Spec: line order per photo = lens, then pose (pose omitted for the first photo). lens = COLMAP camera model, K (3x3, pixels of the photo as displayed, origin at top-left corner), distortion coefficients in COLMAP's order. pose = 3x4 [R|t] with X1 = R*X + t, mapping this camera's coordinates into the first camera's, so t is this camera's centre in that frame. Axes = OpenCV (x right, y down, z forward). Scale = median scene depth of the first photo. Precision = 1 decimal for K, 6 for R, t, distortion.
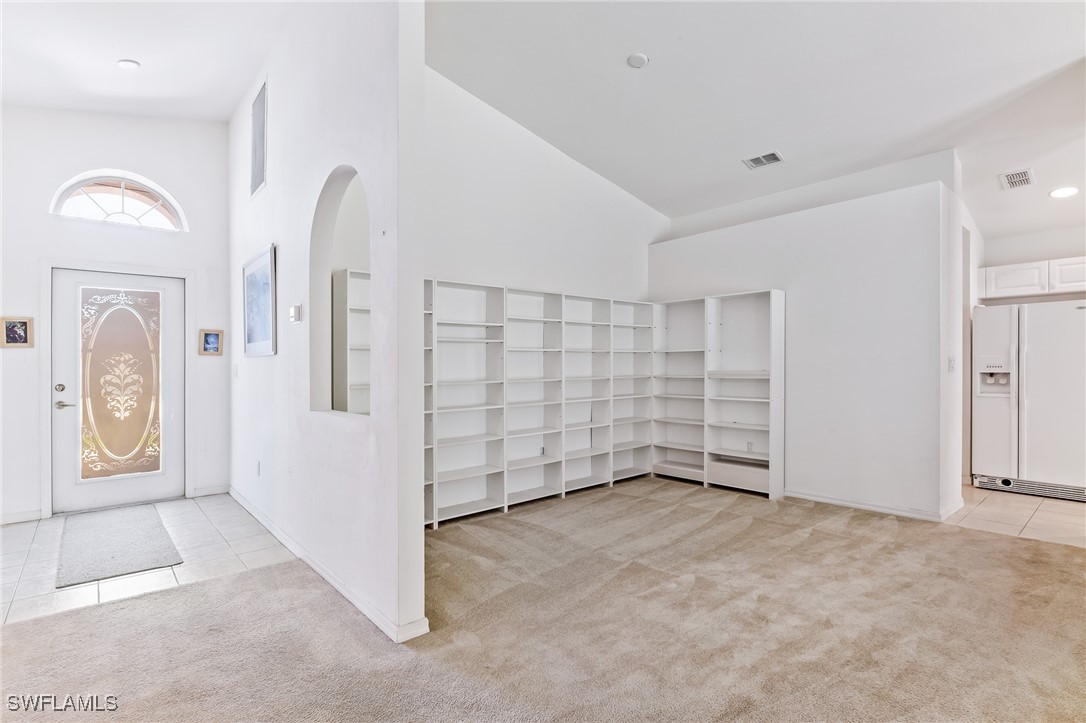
lens RADIAL K [[528.5, 0, 544.9], [0, 528.5, 362.5], [0, 0, 1]] dist [-0.011031, -0.000047]
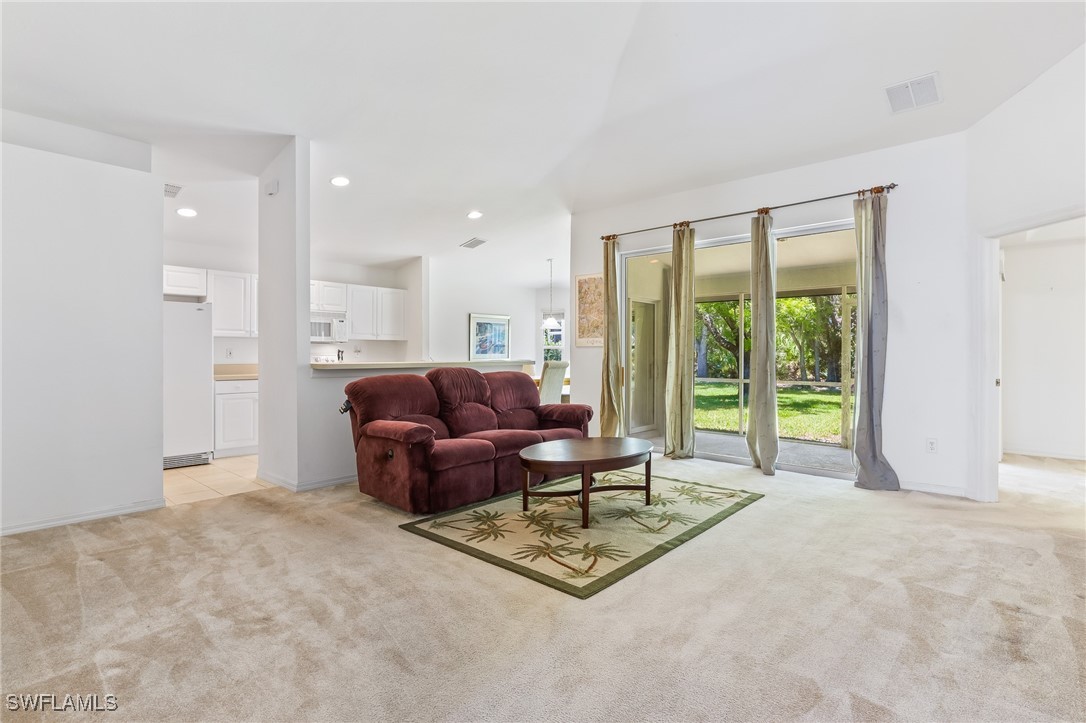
lens RADIAL K [[528.5, 0, 544.9], [0, 528.5, 362.5], [0, 0, 1]] dist [-0.011031, -0.000047]
pose [[-0.123508, -0.011120, 0.992281, -0.310150], [-0.005331, 0.999930, 0.010542, 0.004029], [-0.992329, -0.003988, -0.123558, 0.321642]]
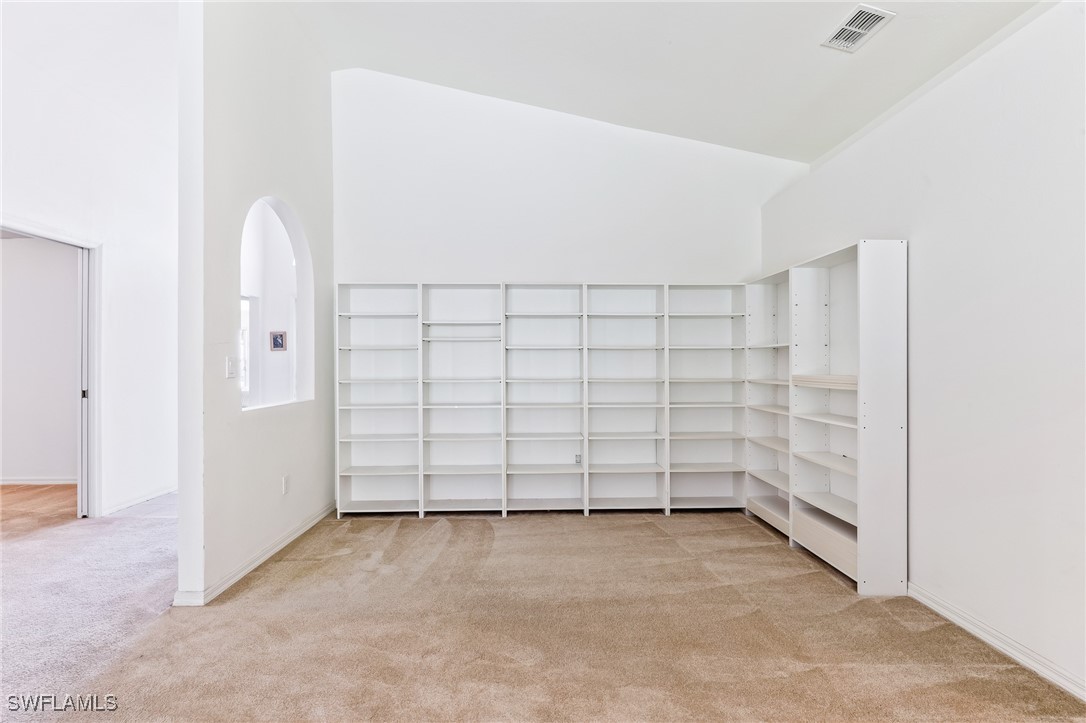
lens RADIAL K [[470.5, 0, 540.2], [0, 470.5, 359.7], [0, 0, 1]] dist [0.000260, 0.000167]
pose [[0.767909, 0.003362, -0.640550, 0.491117], [-0.004593, 0.999989, -0.000257, -0.002729], [0.640542, 0.003139, 0.767917, 0.359046]]
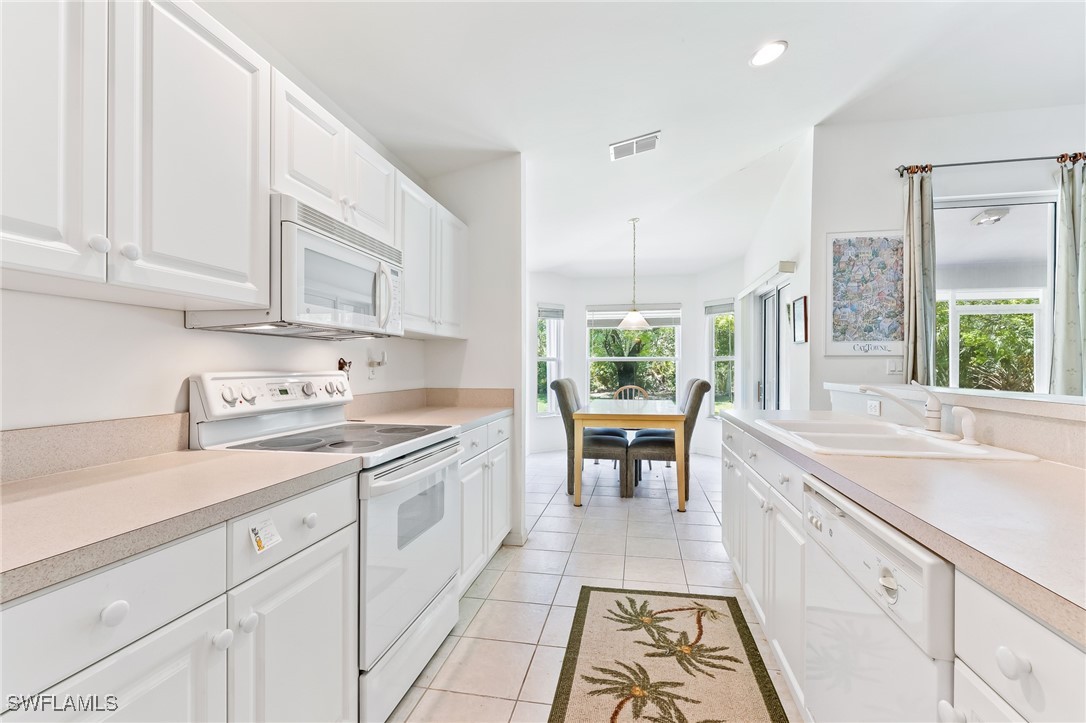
lens RADIAL K [[476.9, 0, 550.0], [0, 476.9, 365.1], [0, 0, 1]] dist [0.000202, 0.000049]
pose [[-0.617502, 0.009284, 0.786514, 0.863809], [0.001342, 0.999941, -0.010750, -0.003353], [-0.786568, -0.005583, -0.617478, 0.896460]]
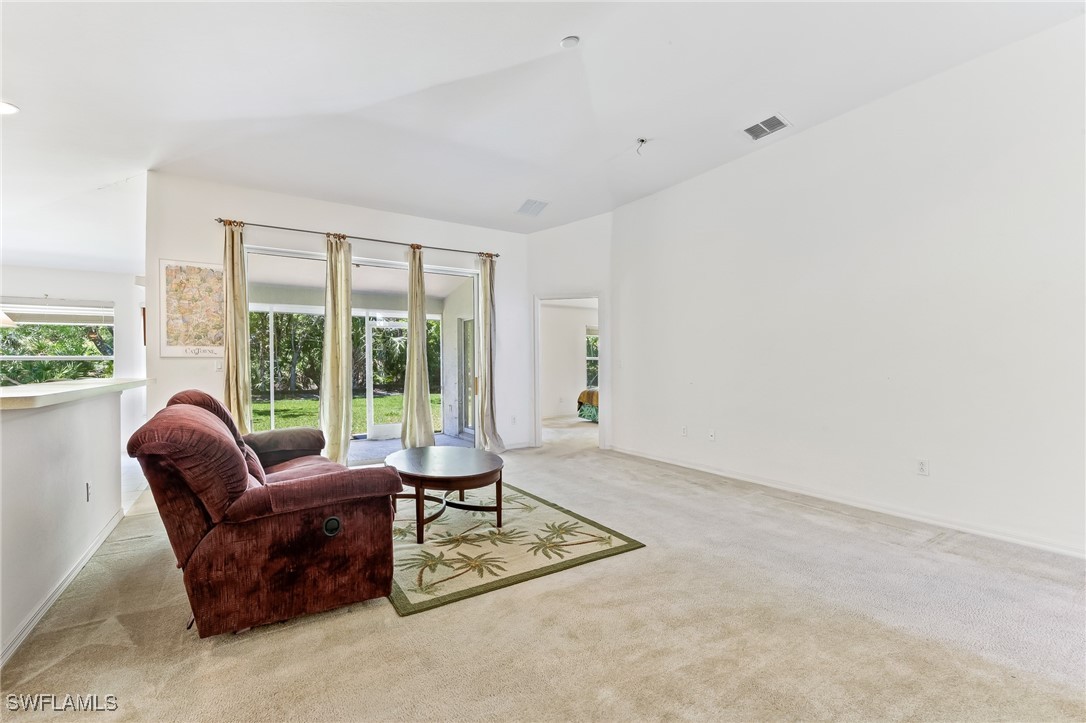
lens RADIAL K [[470.1, 0, 541.2], [0, 470.1, 365.9], [0, 0, 1]] dist [0.002133, 0.000213]
pose [[-0.987678, 0.011856, 0.156047, 0.266115], [0.012022, 0.999928, 0.000122, 0.001203], [-0.156035, 0.001996, -0.987750, 0.890409]]
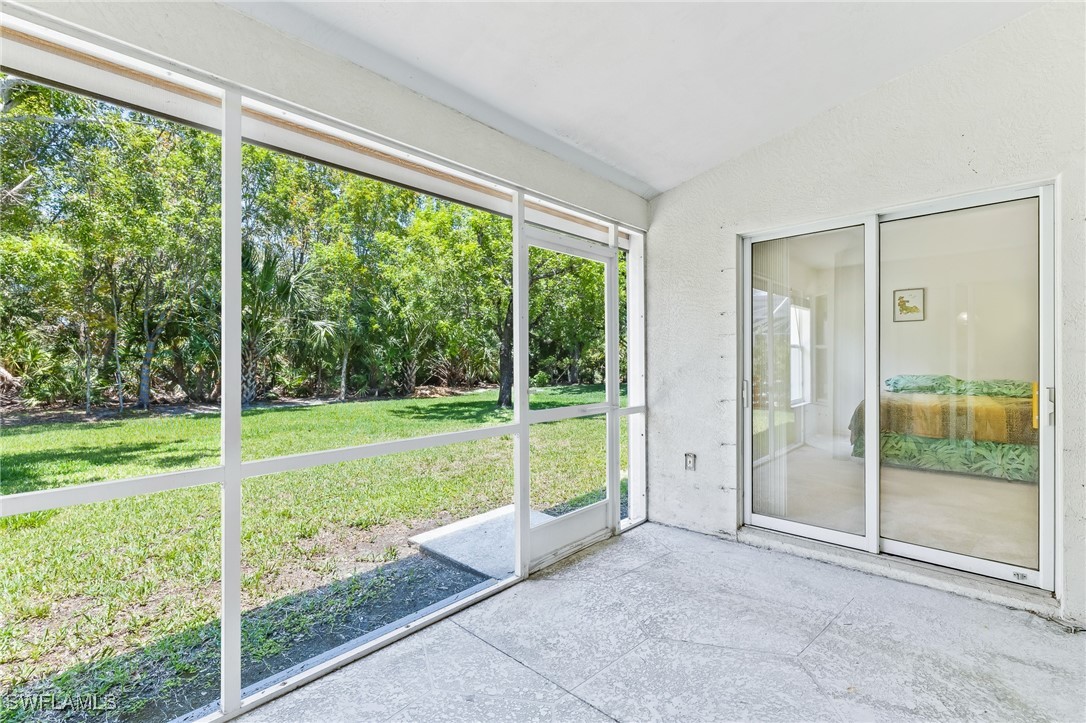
lens RADIAL K [[470.5, 0, 540.2], [0, 470.5, 359.7], [0, 0, 1]] dist [0.000260, 0.000167]
pose [[-0.996079, 0.016130, -0.086986, 1.249764], [0.016220, 0.999868, -0.000331, -0.002940], [0.086969, -0.001740, -0.996209, -0.196780]]
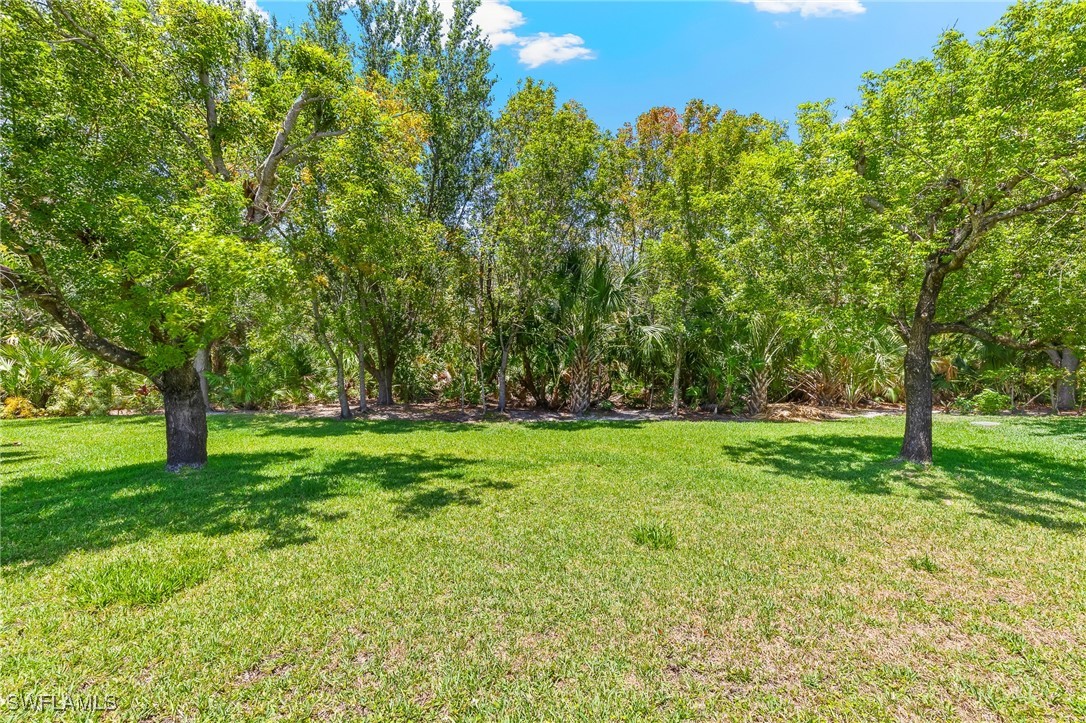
lens RADIAL K [[462.3, 0, 544.1], [0, 462.3, 339.9], [0, 0, 1]] dist [0.000126, 0.000082]
pose [[-0.793021, 0.046289, 0.607433, 1.264380], [0.006742, 0.997715, -0.067228, -0.019962], [-0.609157, -0.049218, -0.791521, -0.896990]]
